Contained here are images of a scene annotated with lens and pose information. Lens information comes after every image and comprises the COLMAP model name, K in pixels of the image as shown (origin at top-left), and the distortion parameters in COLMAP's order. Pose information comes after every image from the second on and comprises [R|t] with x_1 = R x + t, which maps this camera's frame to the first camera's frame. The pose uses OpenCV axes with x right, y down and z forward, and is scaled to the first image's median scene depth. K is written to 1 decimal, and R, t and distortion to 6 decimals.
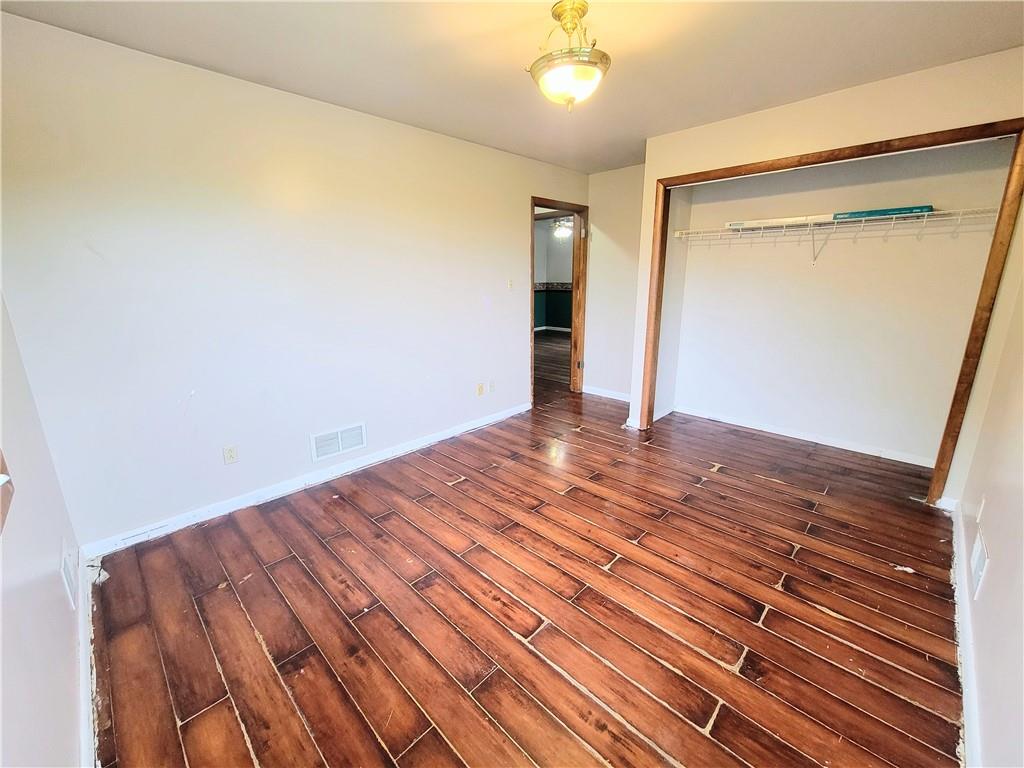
lens RADIAL K [[418.6, 0, 509.6], [0, 418.6, 382.0], [0, 0, 1]] dist [0.000425, 0.000318]
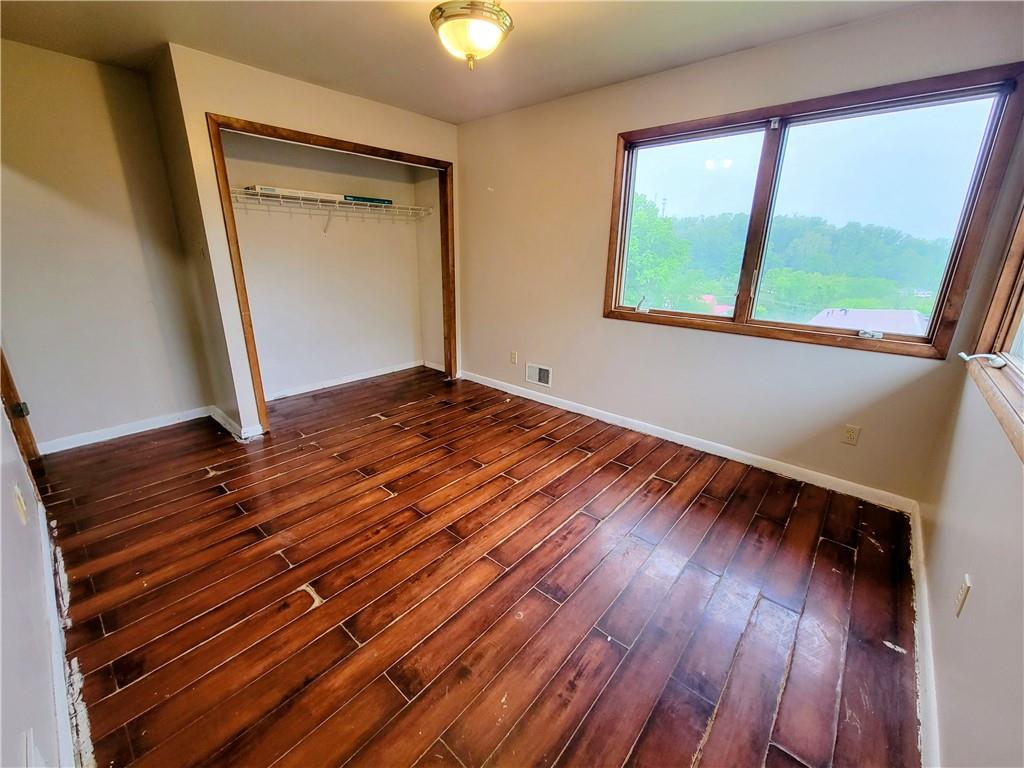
lens RADIAL K [[418.6, 0, 508.2], [0, 418.6, 379.5], [0, 0, 1]] dist [0.000425, 0.000318]
pose [[-0.061461, -0.286666, 0.956057, -0.658531], [0.234727, 0.926852, 0.292999, -0.157360], [-0.970116, 0.242421, 0.010323, 0.707068]]
